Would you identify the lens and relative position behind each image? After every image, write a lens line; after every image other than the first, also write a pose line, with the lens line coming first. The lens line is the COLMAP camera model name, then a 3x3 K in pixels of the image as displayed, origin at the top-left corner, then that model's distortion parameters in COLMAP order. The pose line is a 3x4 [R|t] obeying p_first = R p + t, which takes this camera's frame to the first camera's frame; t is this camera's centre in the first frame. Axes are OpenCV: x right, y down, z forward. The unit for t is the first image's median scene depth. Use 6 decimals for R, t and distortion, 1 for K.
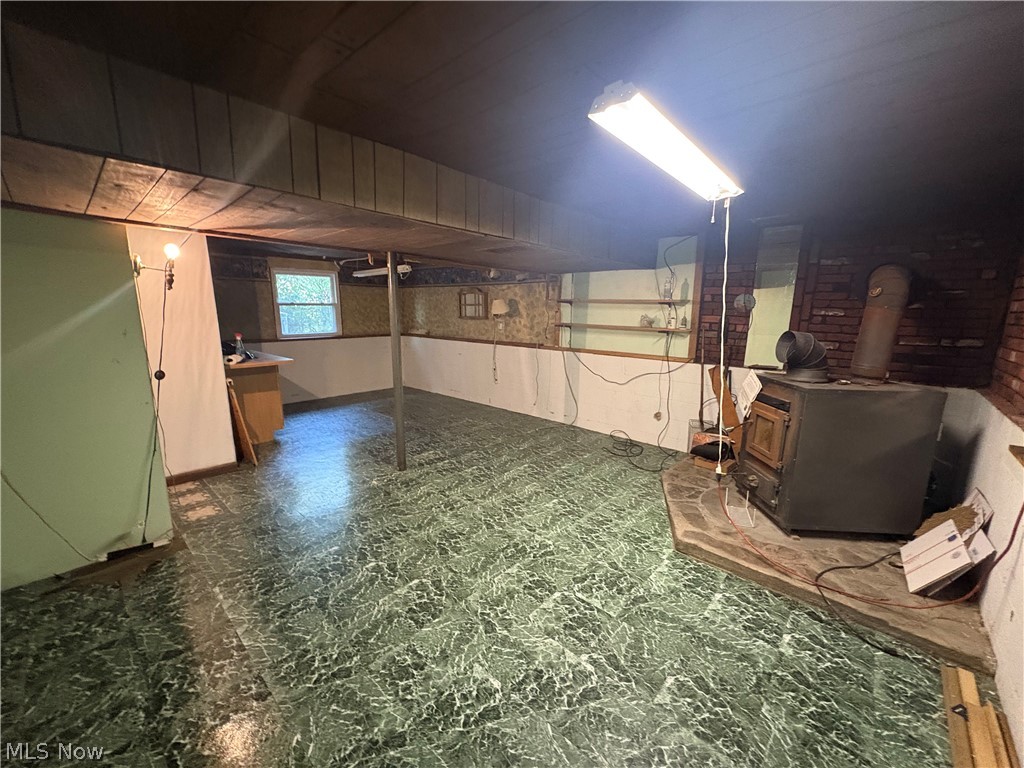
lens RADIAL K [[408.0, 0, 511.3], [0, 408.0, 384.4], [0, 0, 1]] dist [-0.002812, 0.000359]
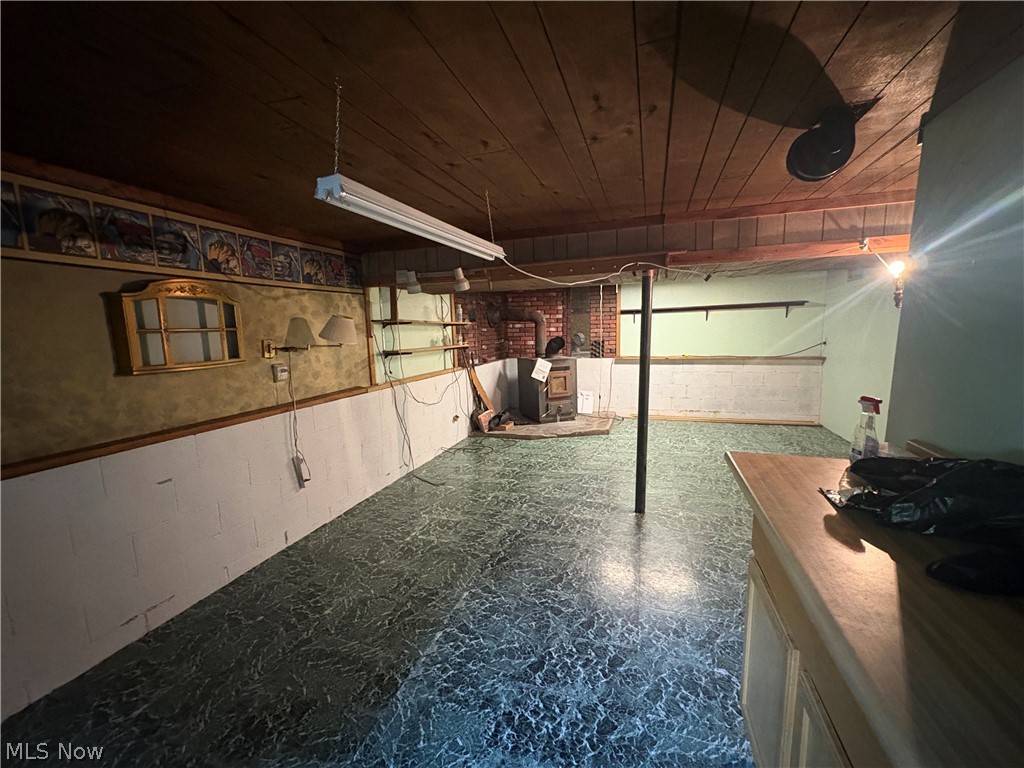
lens RADIAL K [[408.0, 0, 511.4], [0, 408.0, 383.8], [0, 0, 1]] dist [-0.002812, 0.000359]
pose [[-0.405855, -0.127834, 0.904953, -0.730596], [0.182613, 0.958860, 0.217347, -0.236677], [-0.895508, 0.253468, -0.365814, 1.198311]]
